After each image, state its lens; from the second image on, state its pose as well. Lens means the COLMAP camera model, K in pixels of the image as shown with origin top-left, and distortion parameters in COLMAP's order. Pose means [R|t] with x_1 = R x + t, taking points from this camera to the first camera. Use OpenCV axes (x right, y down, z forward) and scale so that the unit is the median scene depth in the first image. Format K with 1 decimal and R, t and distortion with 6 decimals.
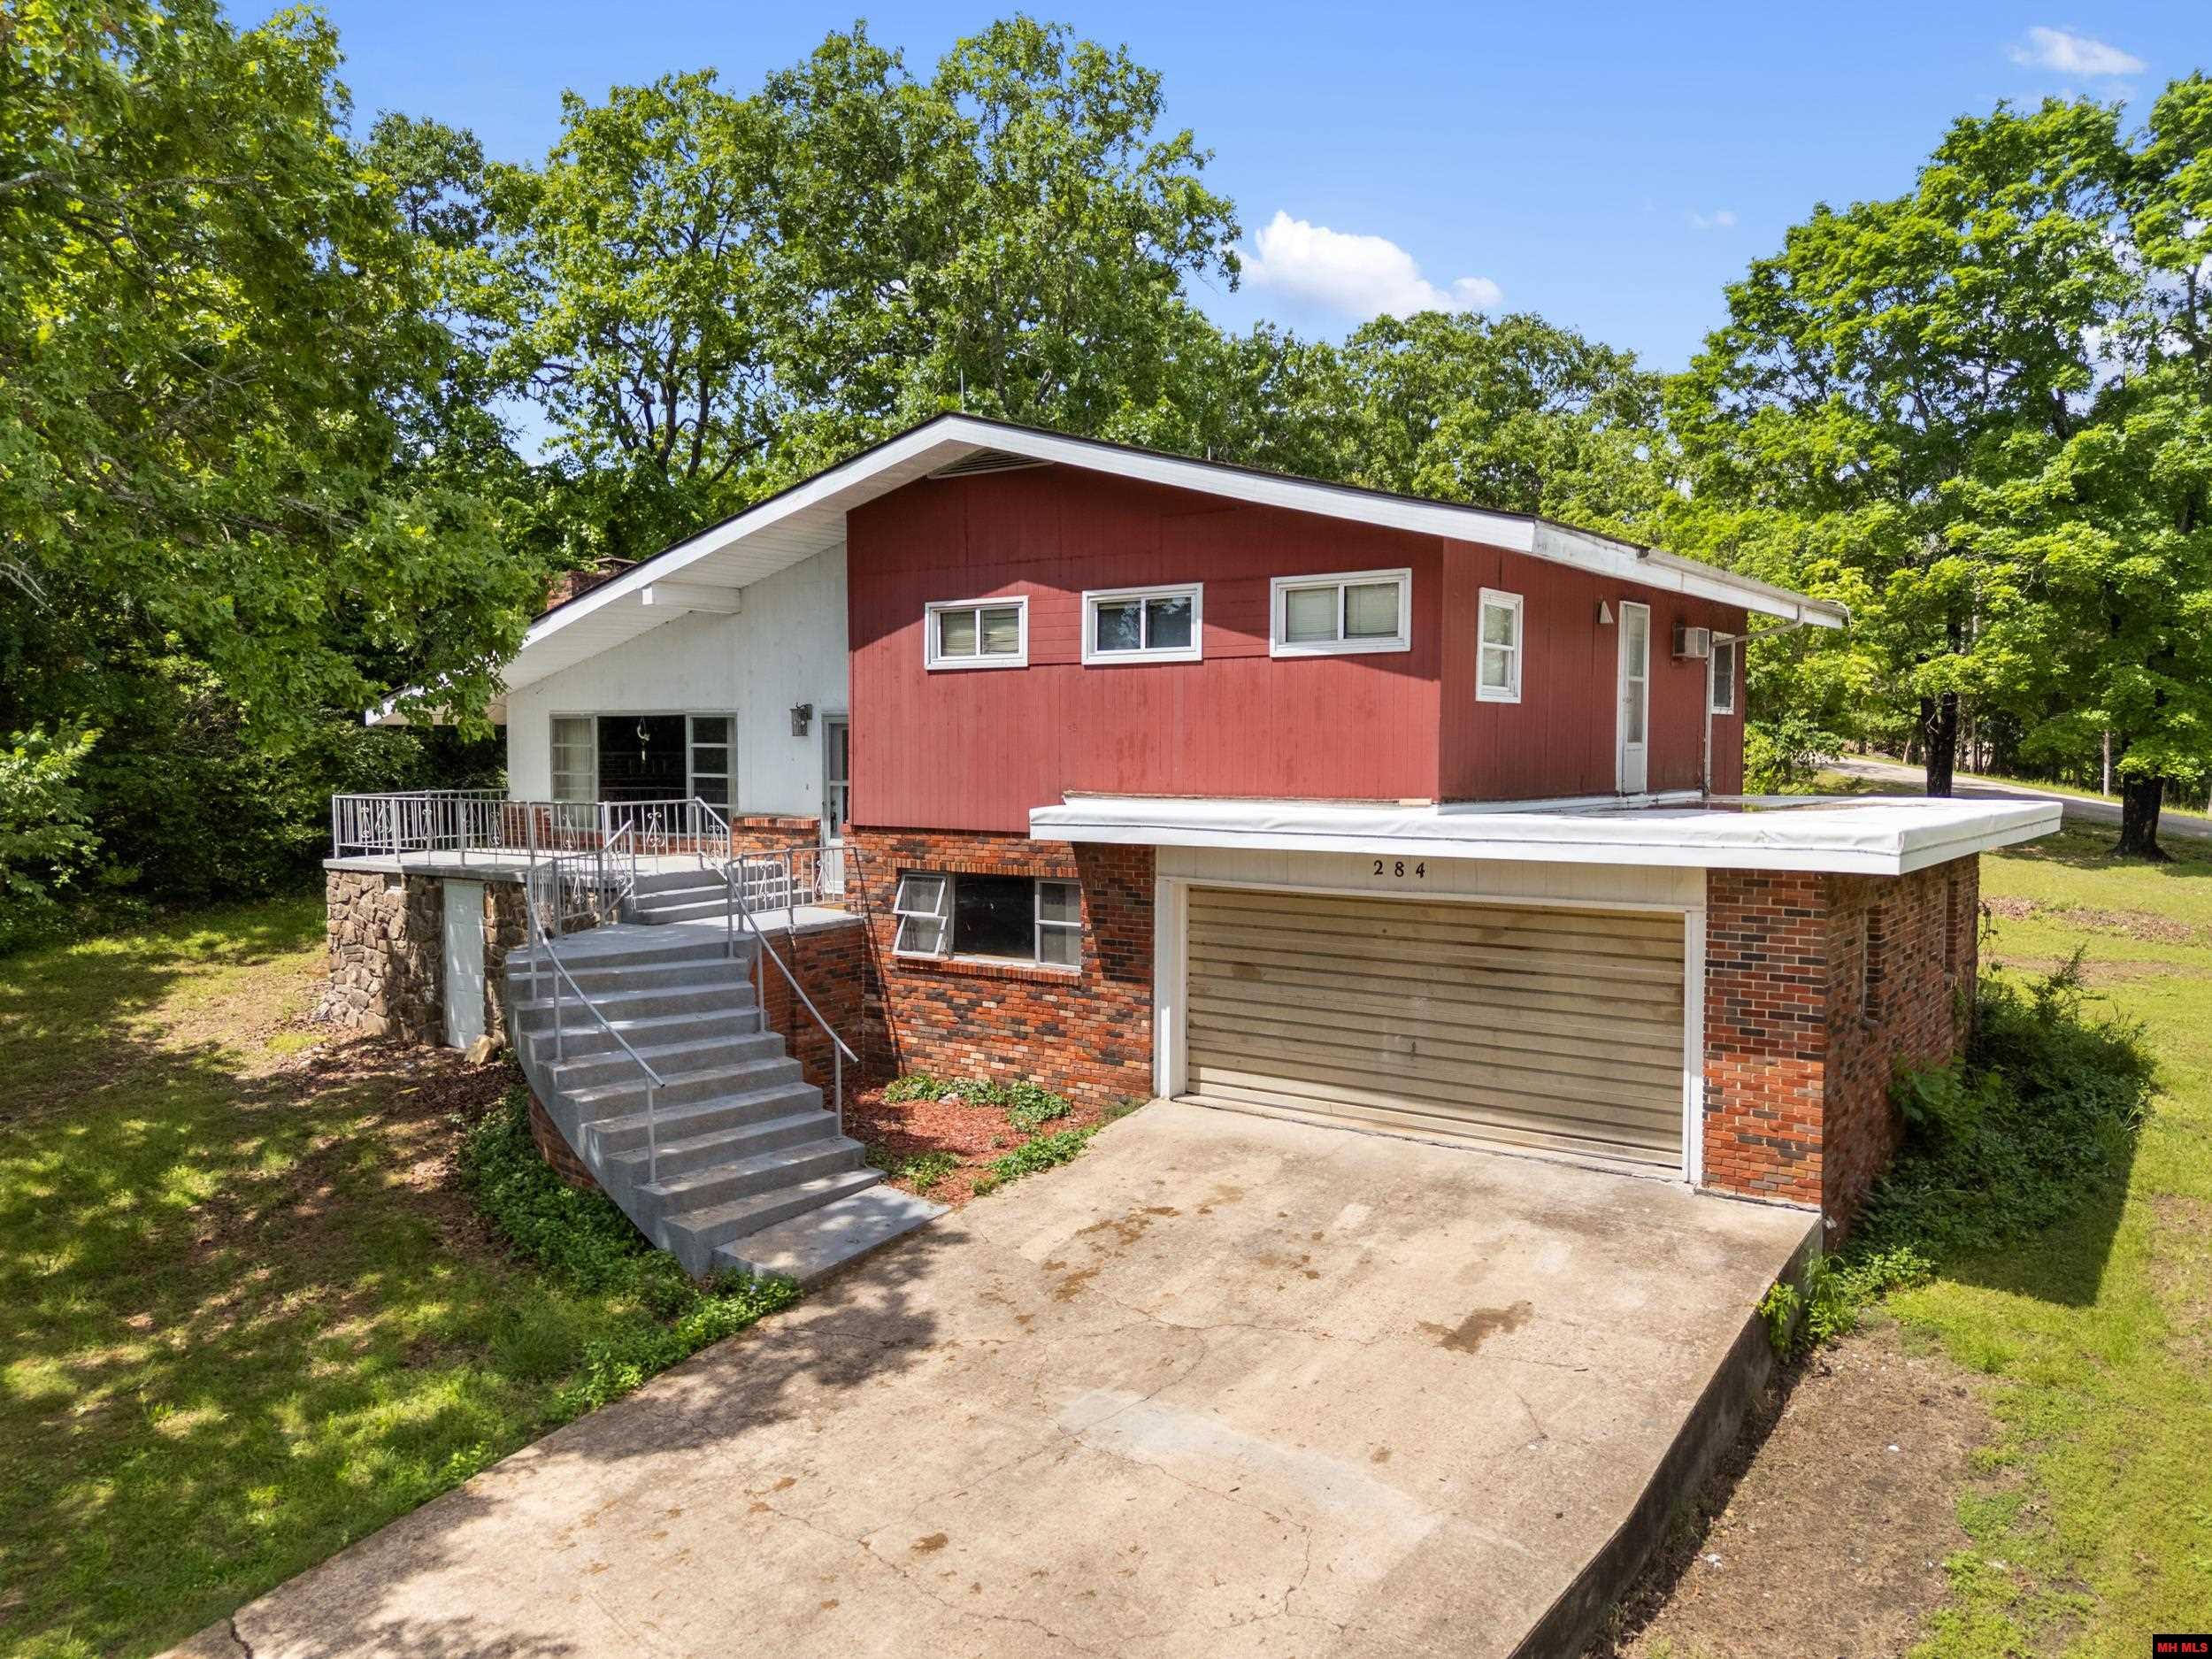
lens RADIAL K [[1649.9, 0, 1104.7], [0, 1649.9, 819.7], [0, 0, 1]] dist [0.067657, -0.057943]
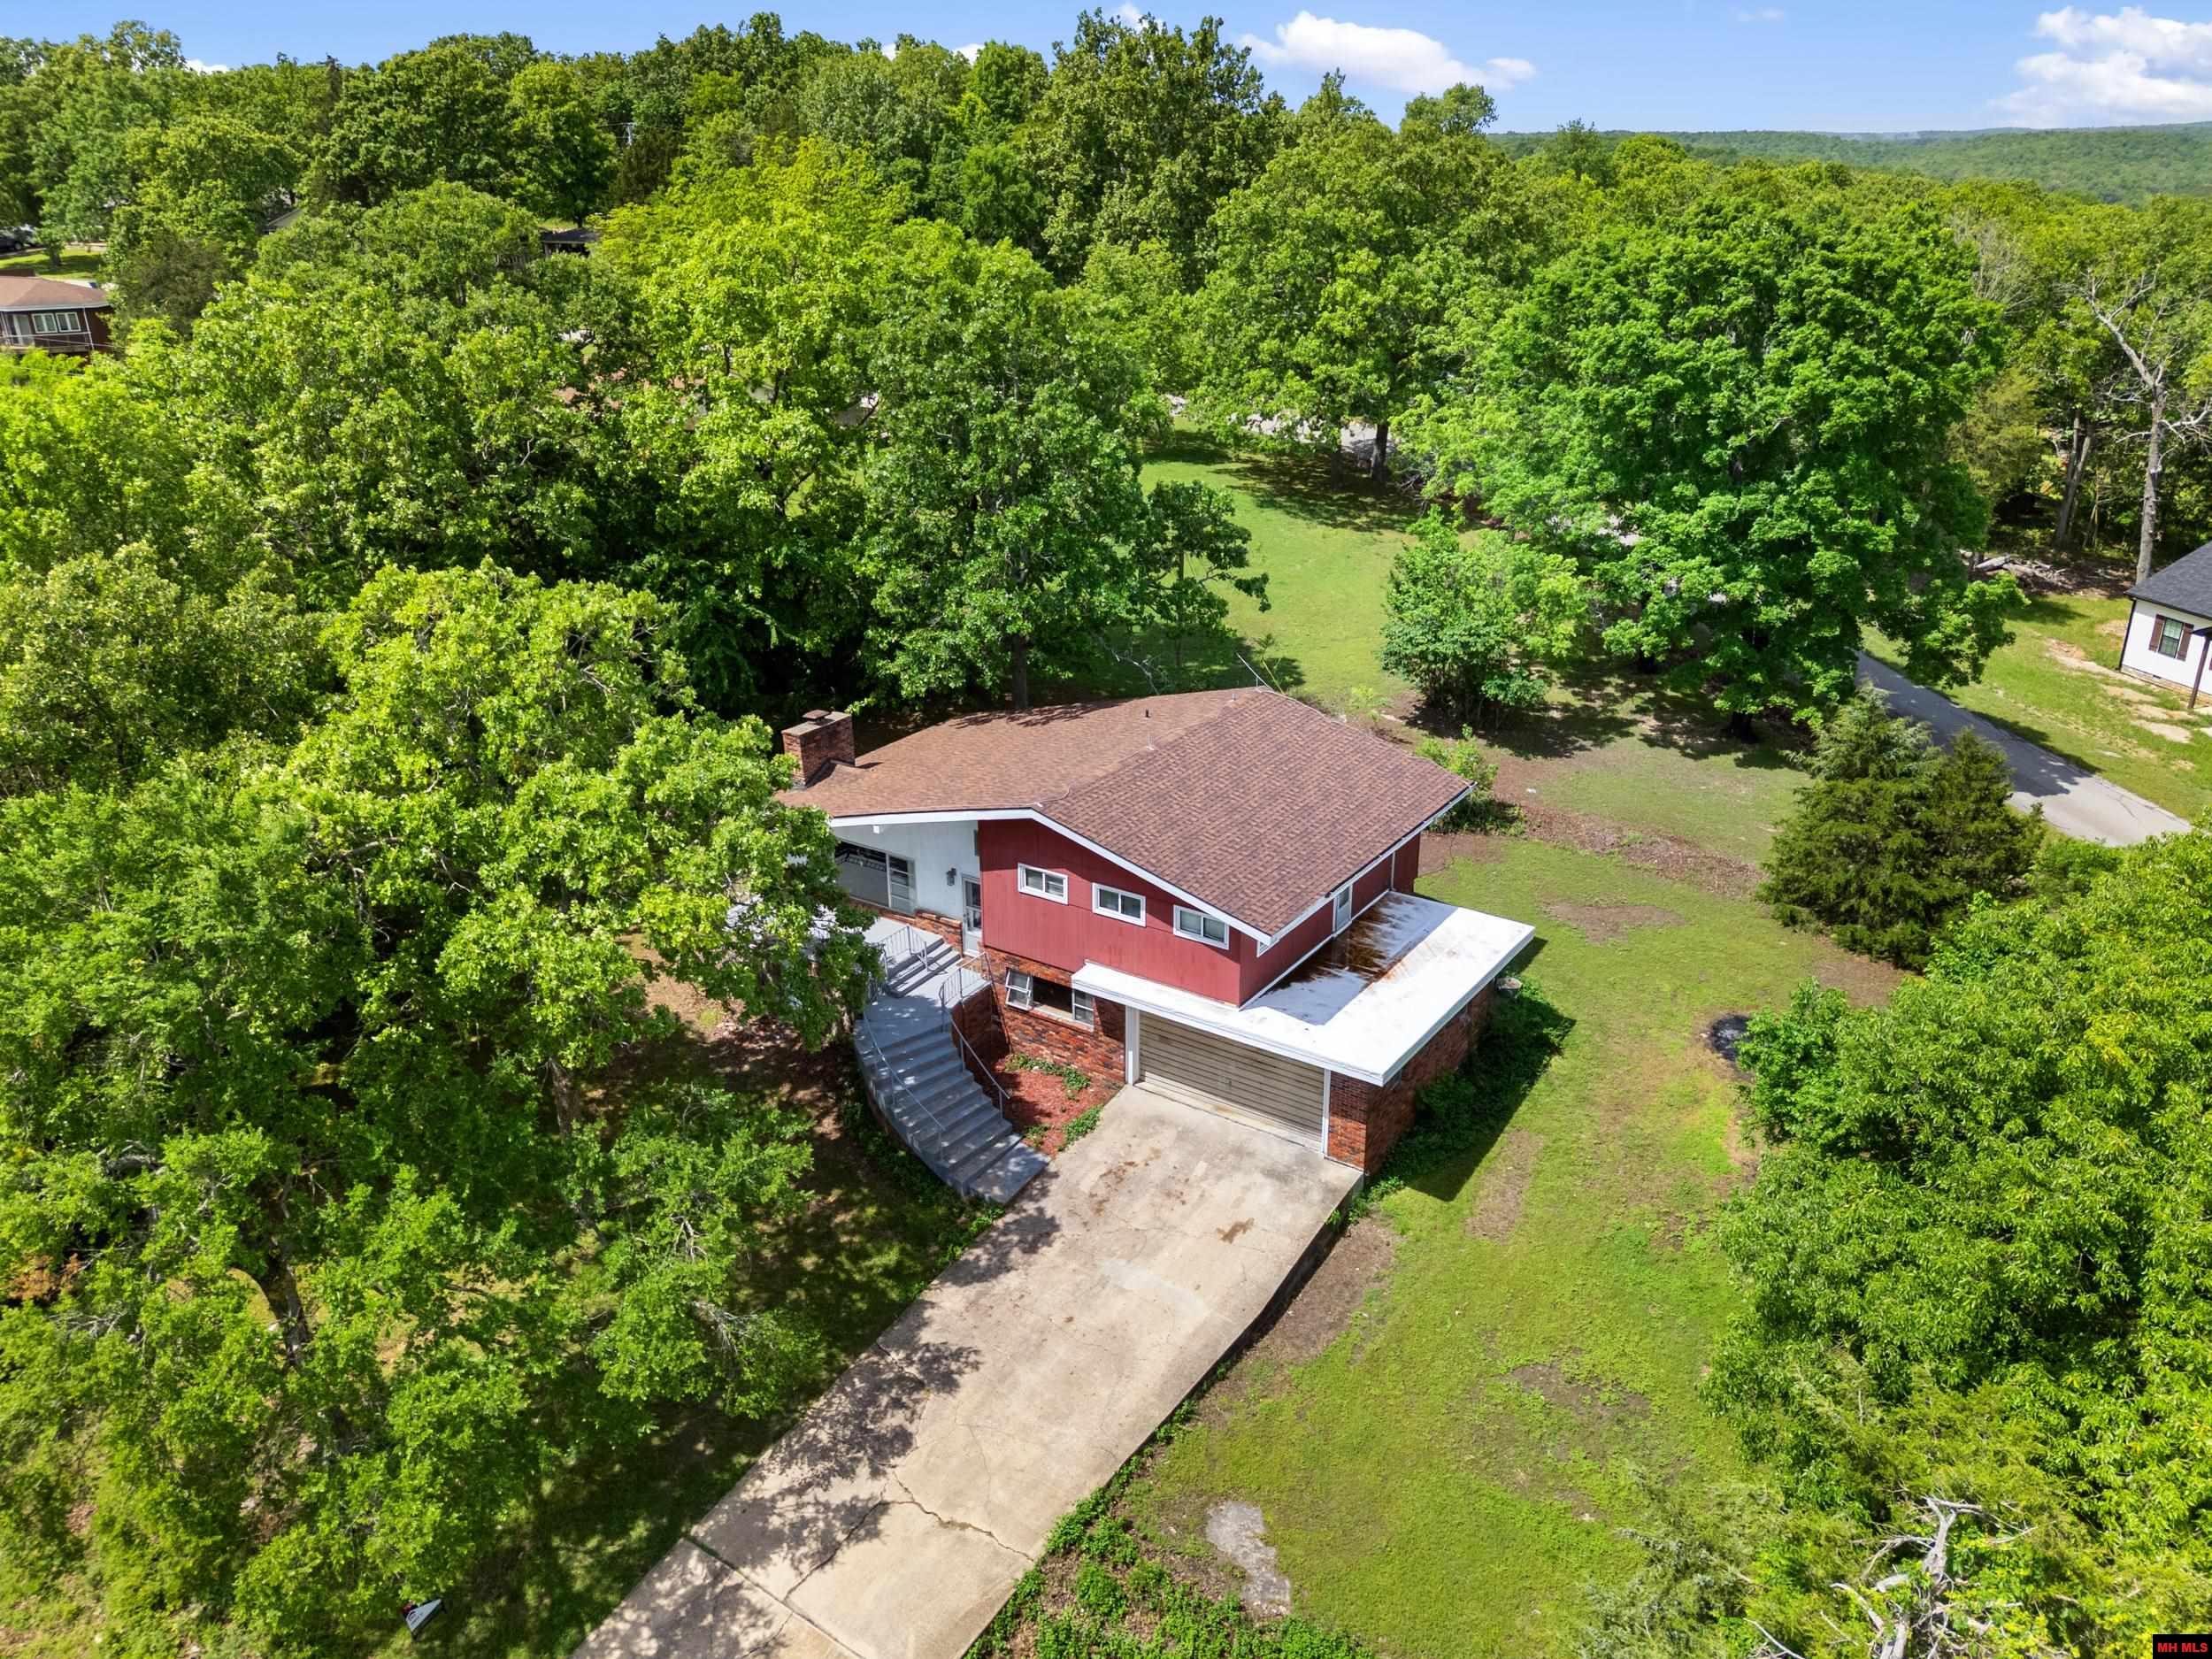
lens RADIAL K [[1649.9, 0, 1104.7], [0, 1649.9, 819.7], [0, 0, 1]] dist [0.067657, -0.057943]
pose [[0.999432, -0.020584, 0.026677, -0.059176], [0.010734, 0.944967, 0.326989, -1.022088], [-0.031940, -0.326517, 0.944652, -1.181195]]
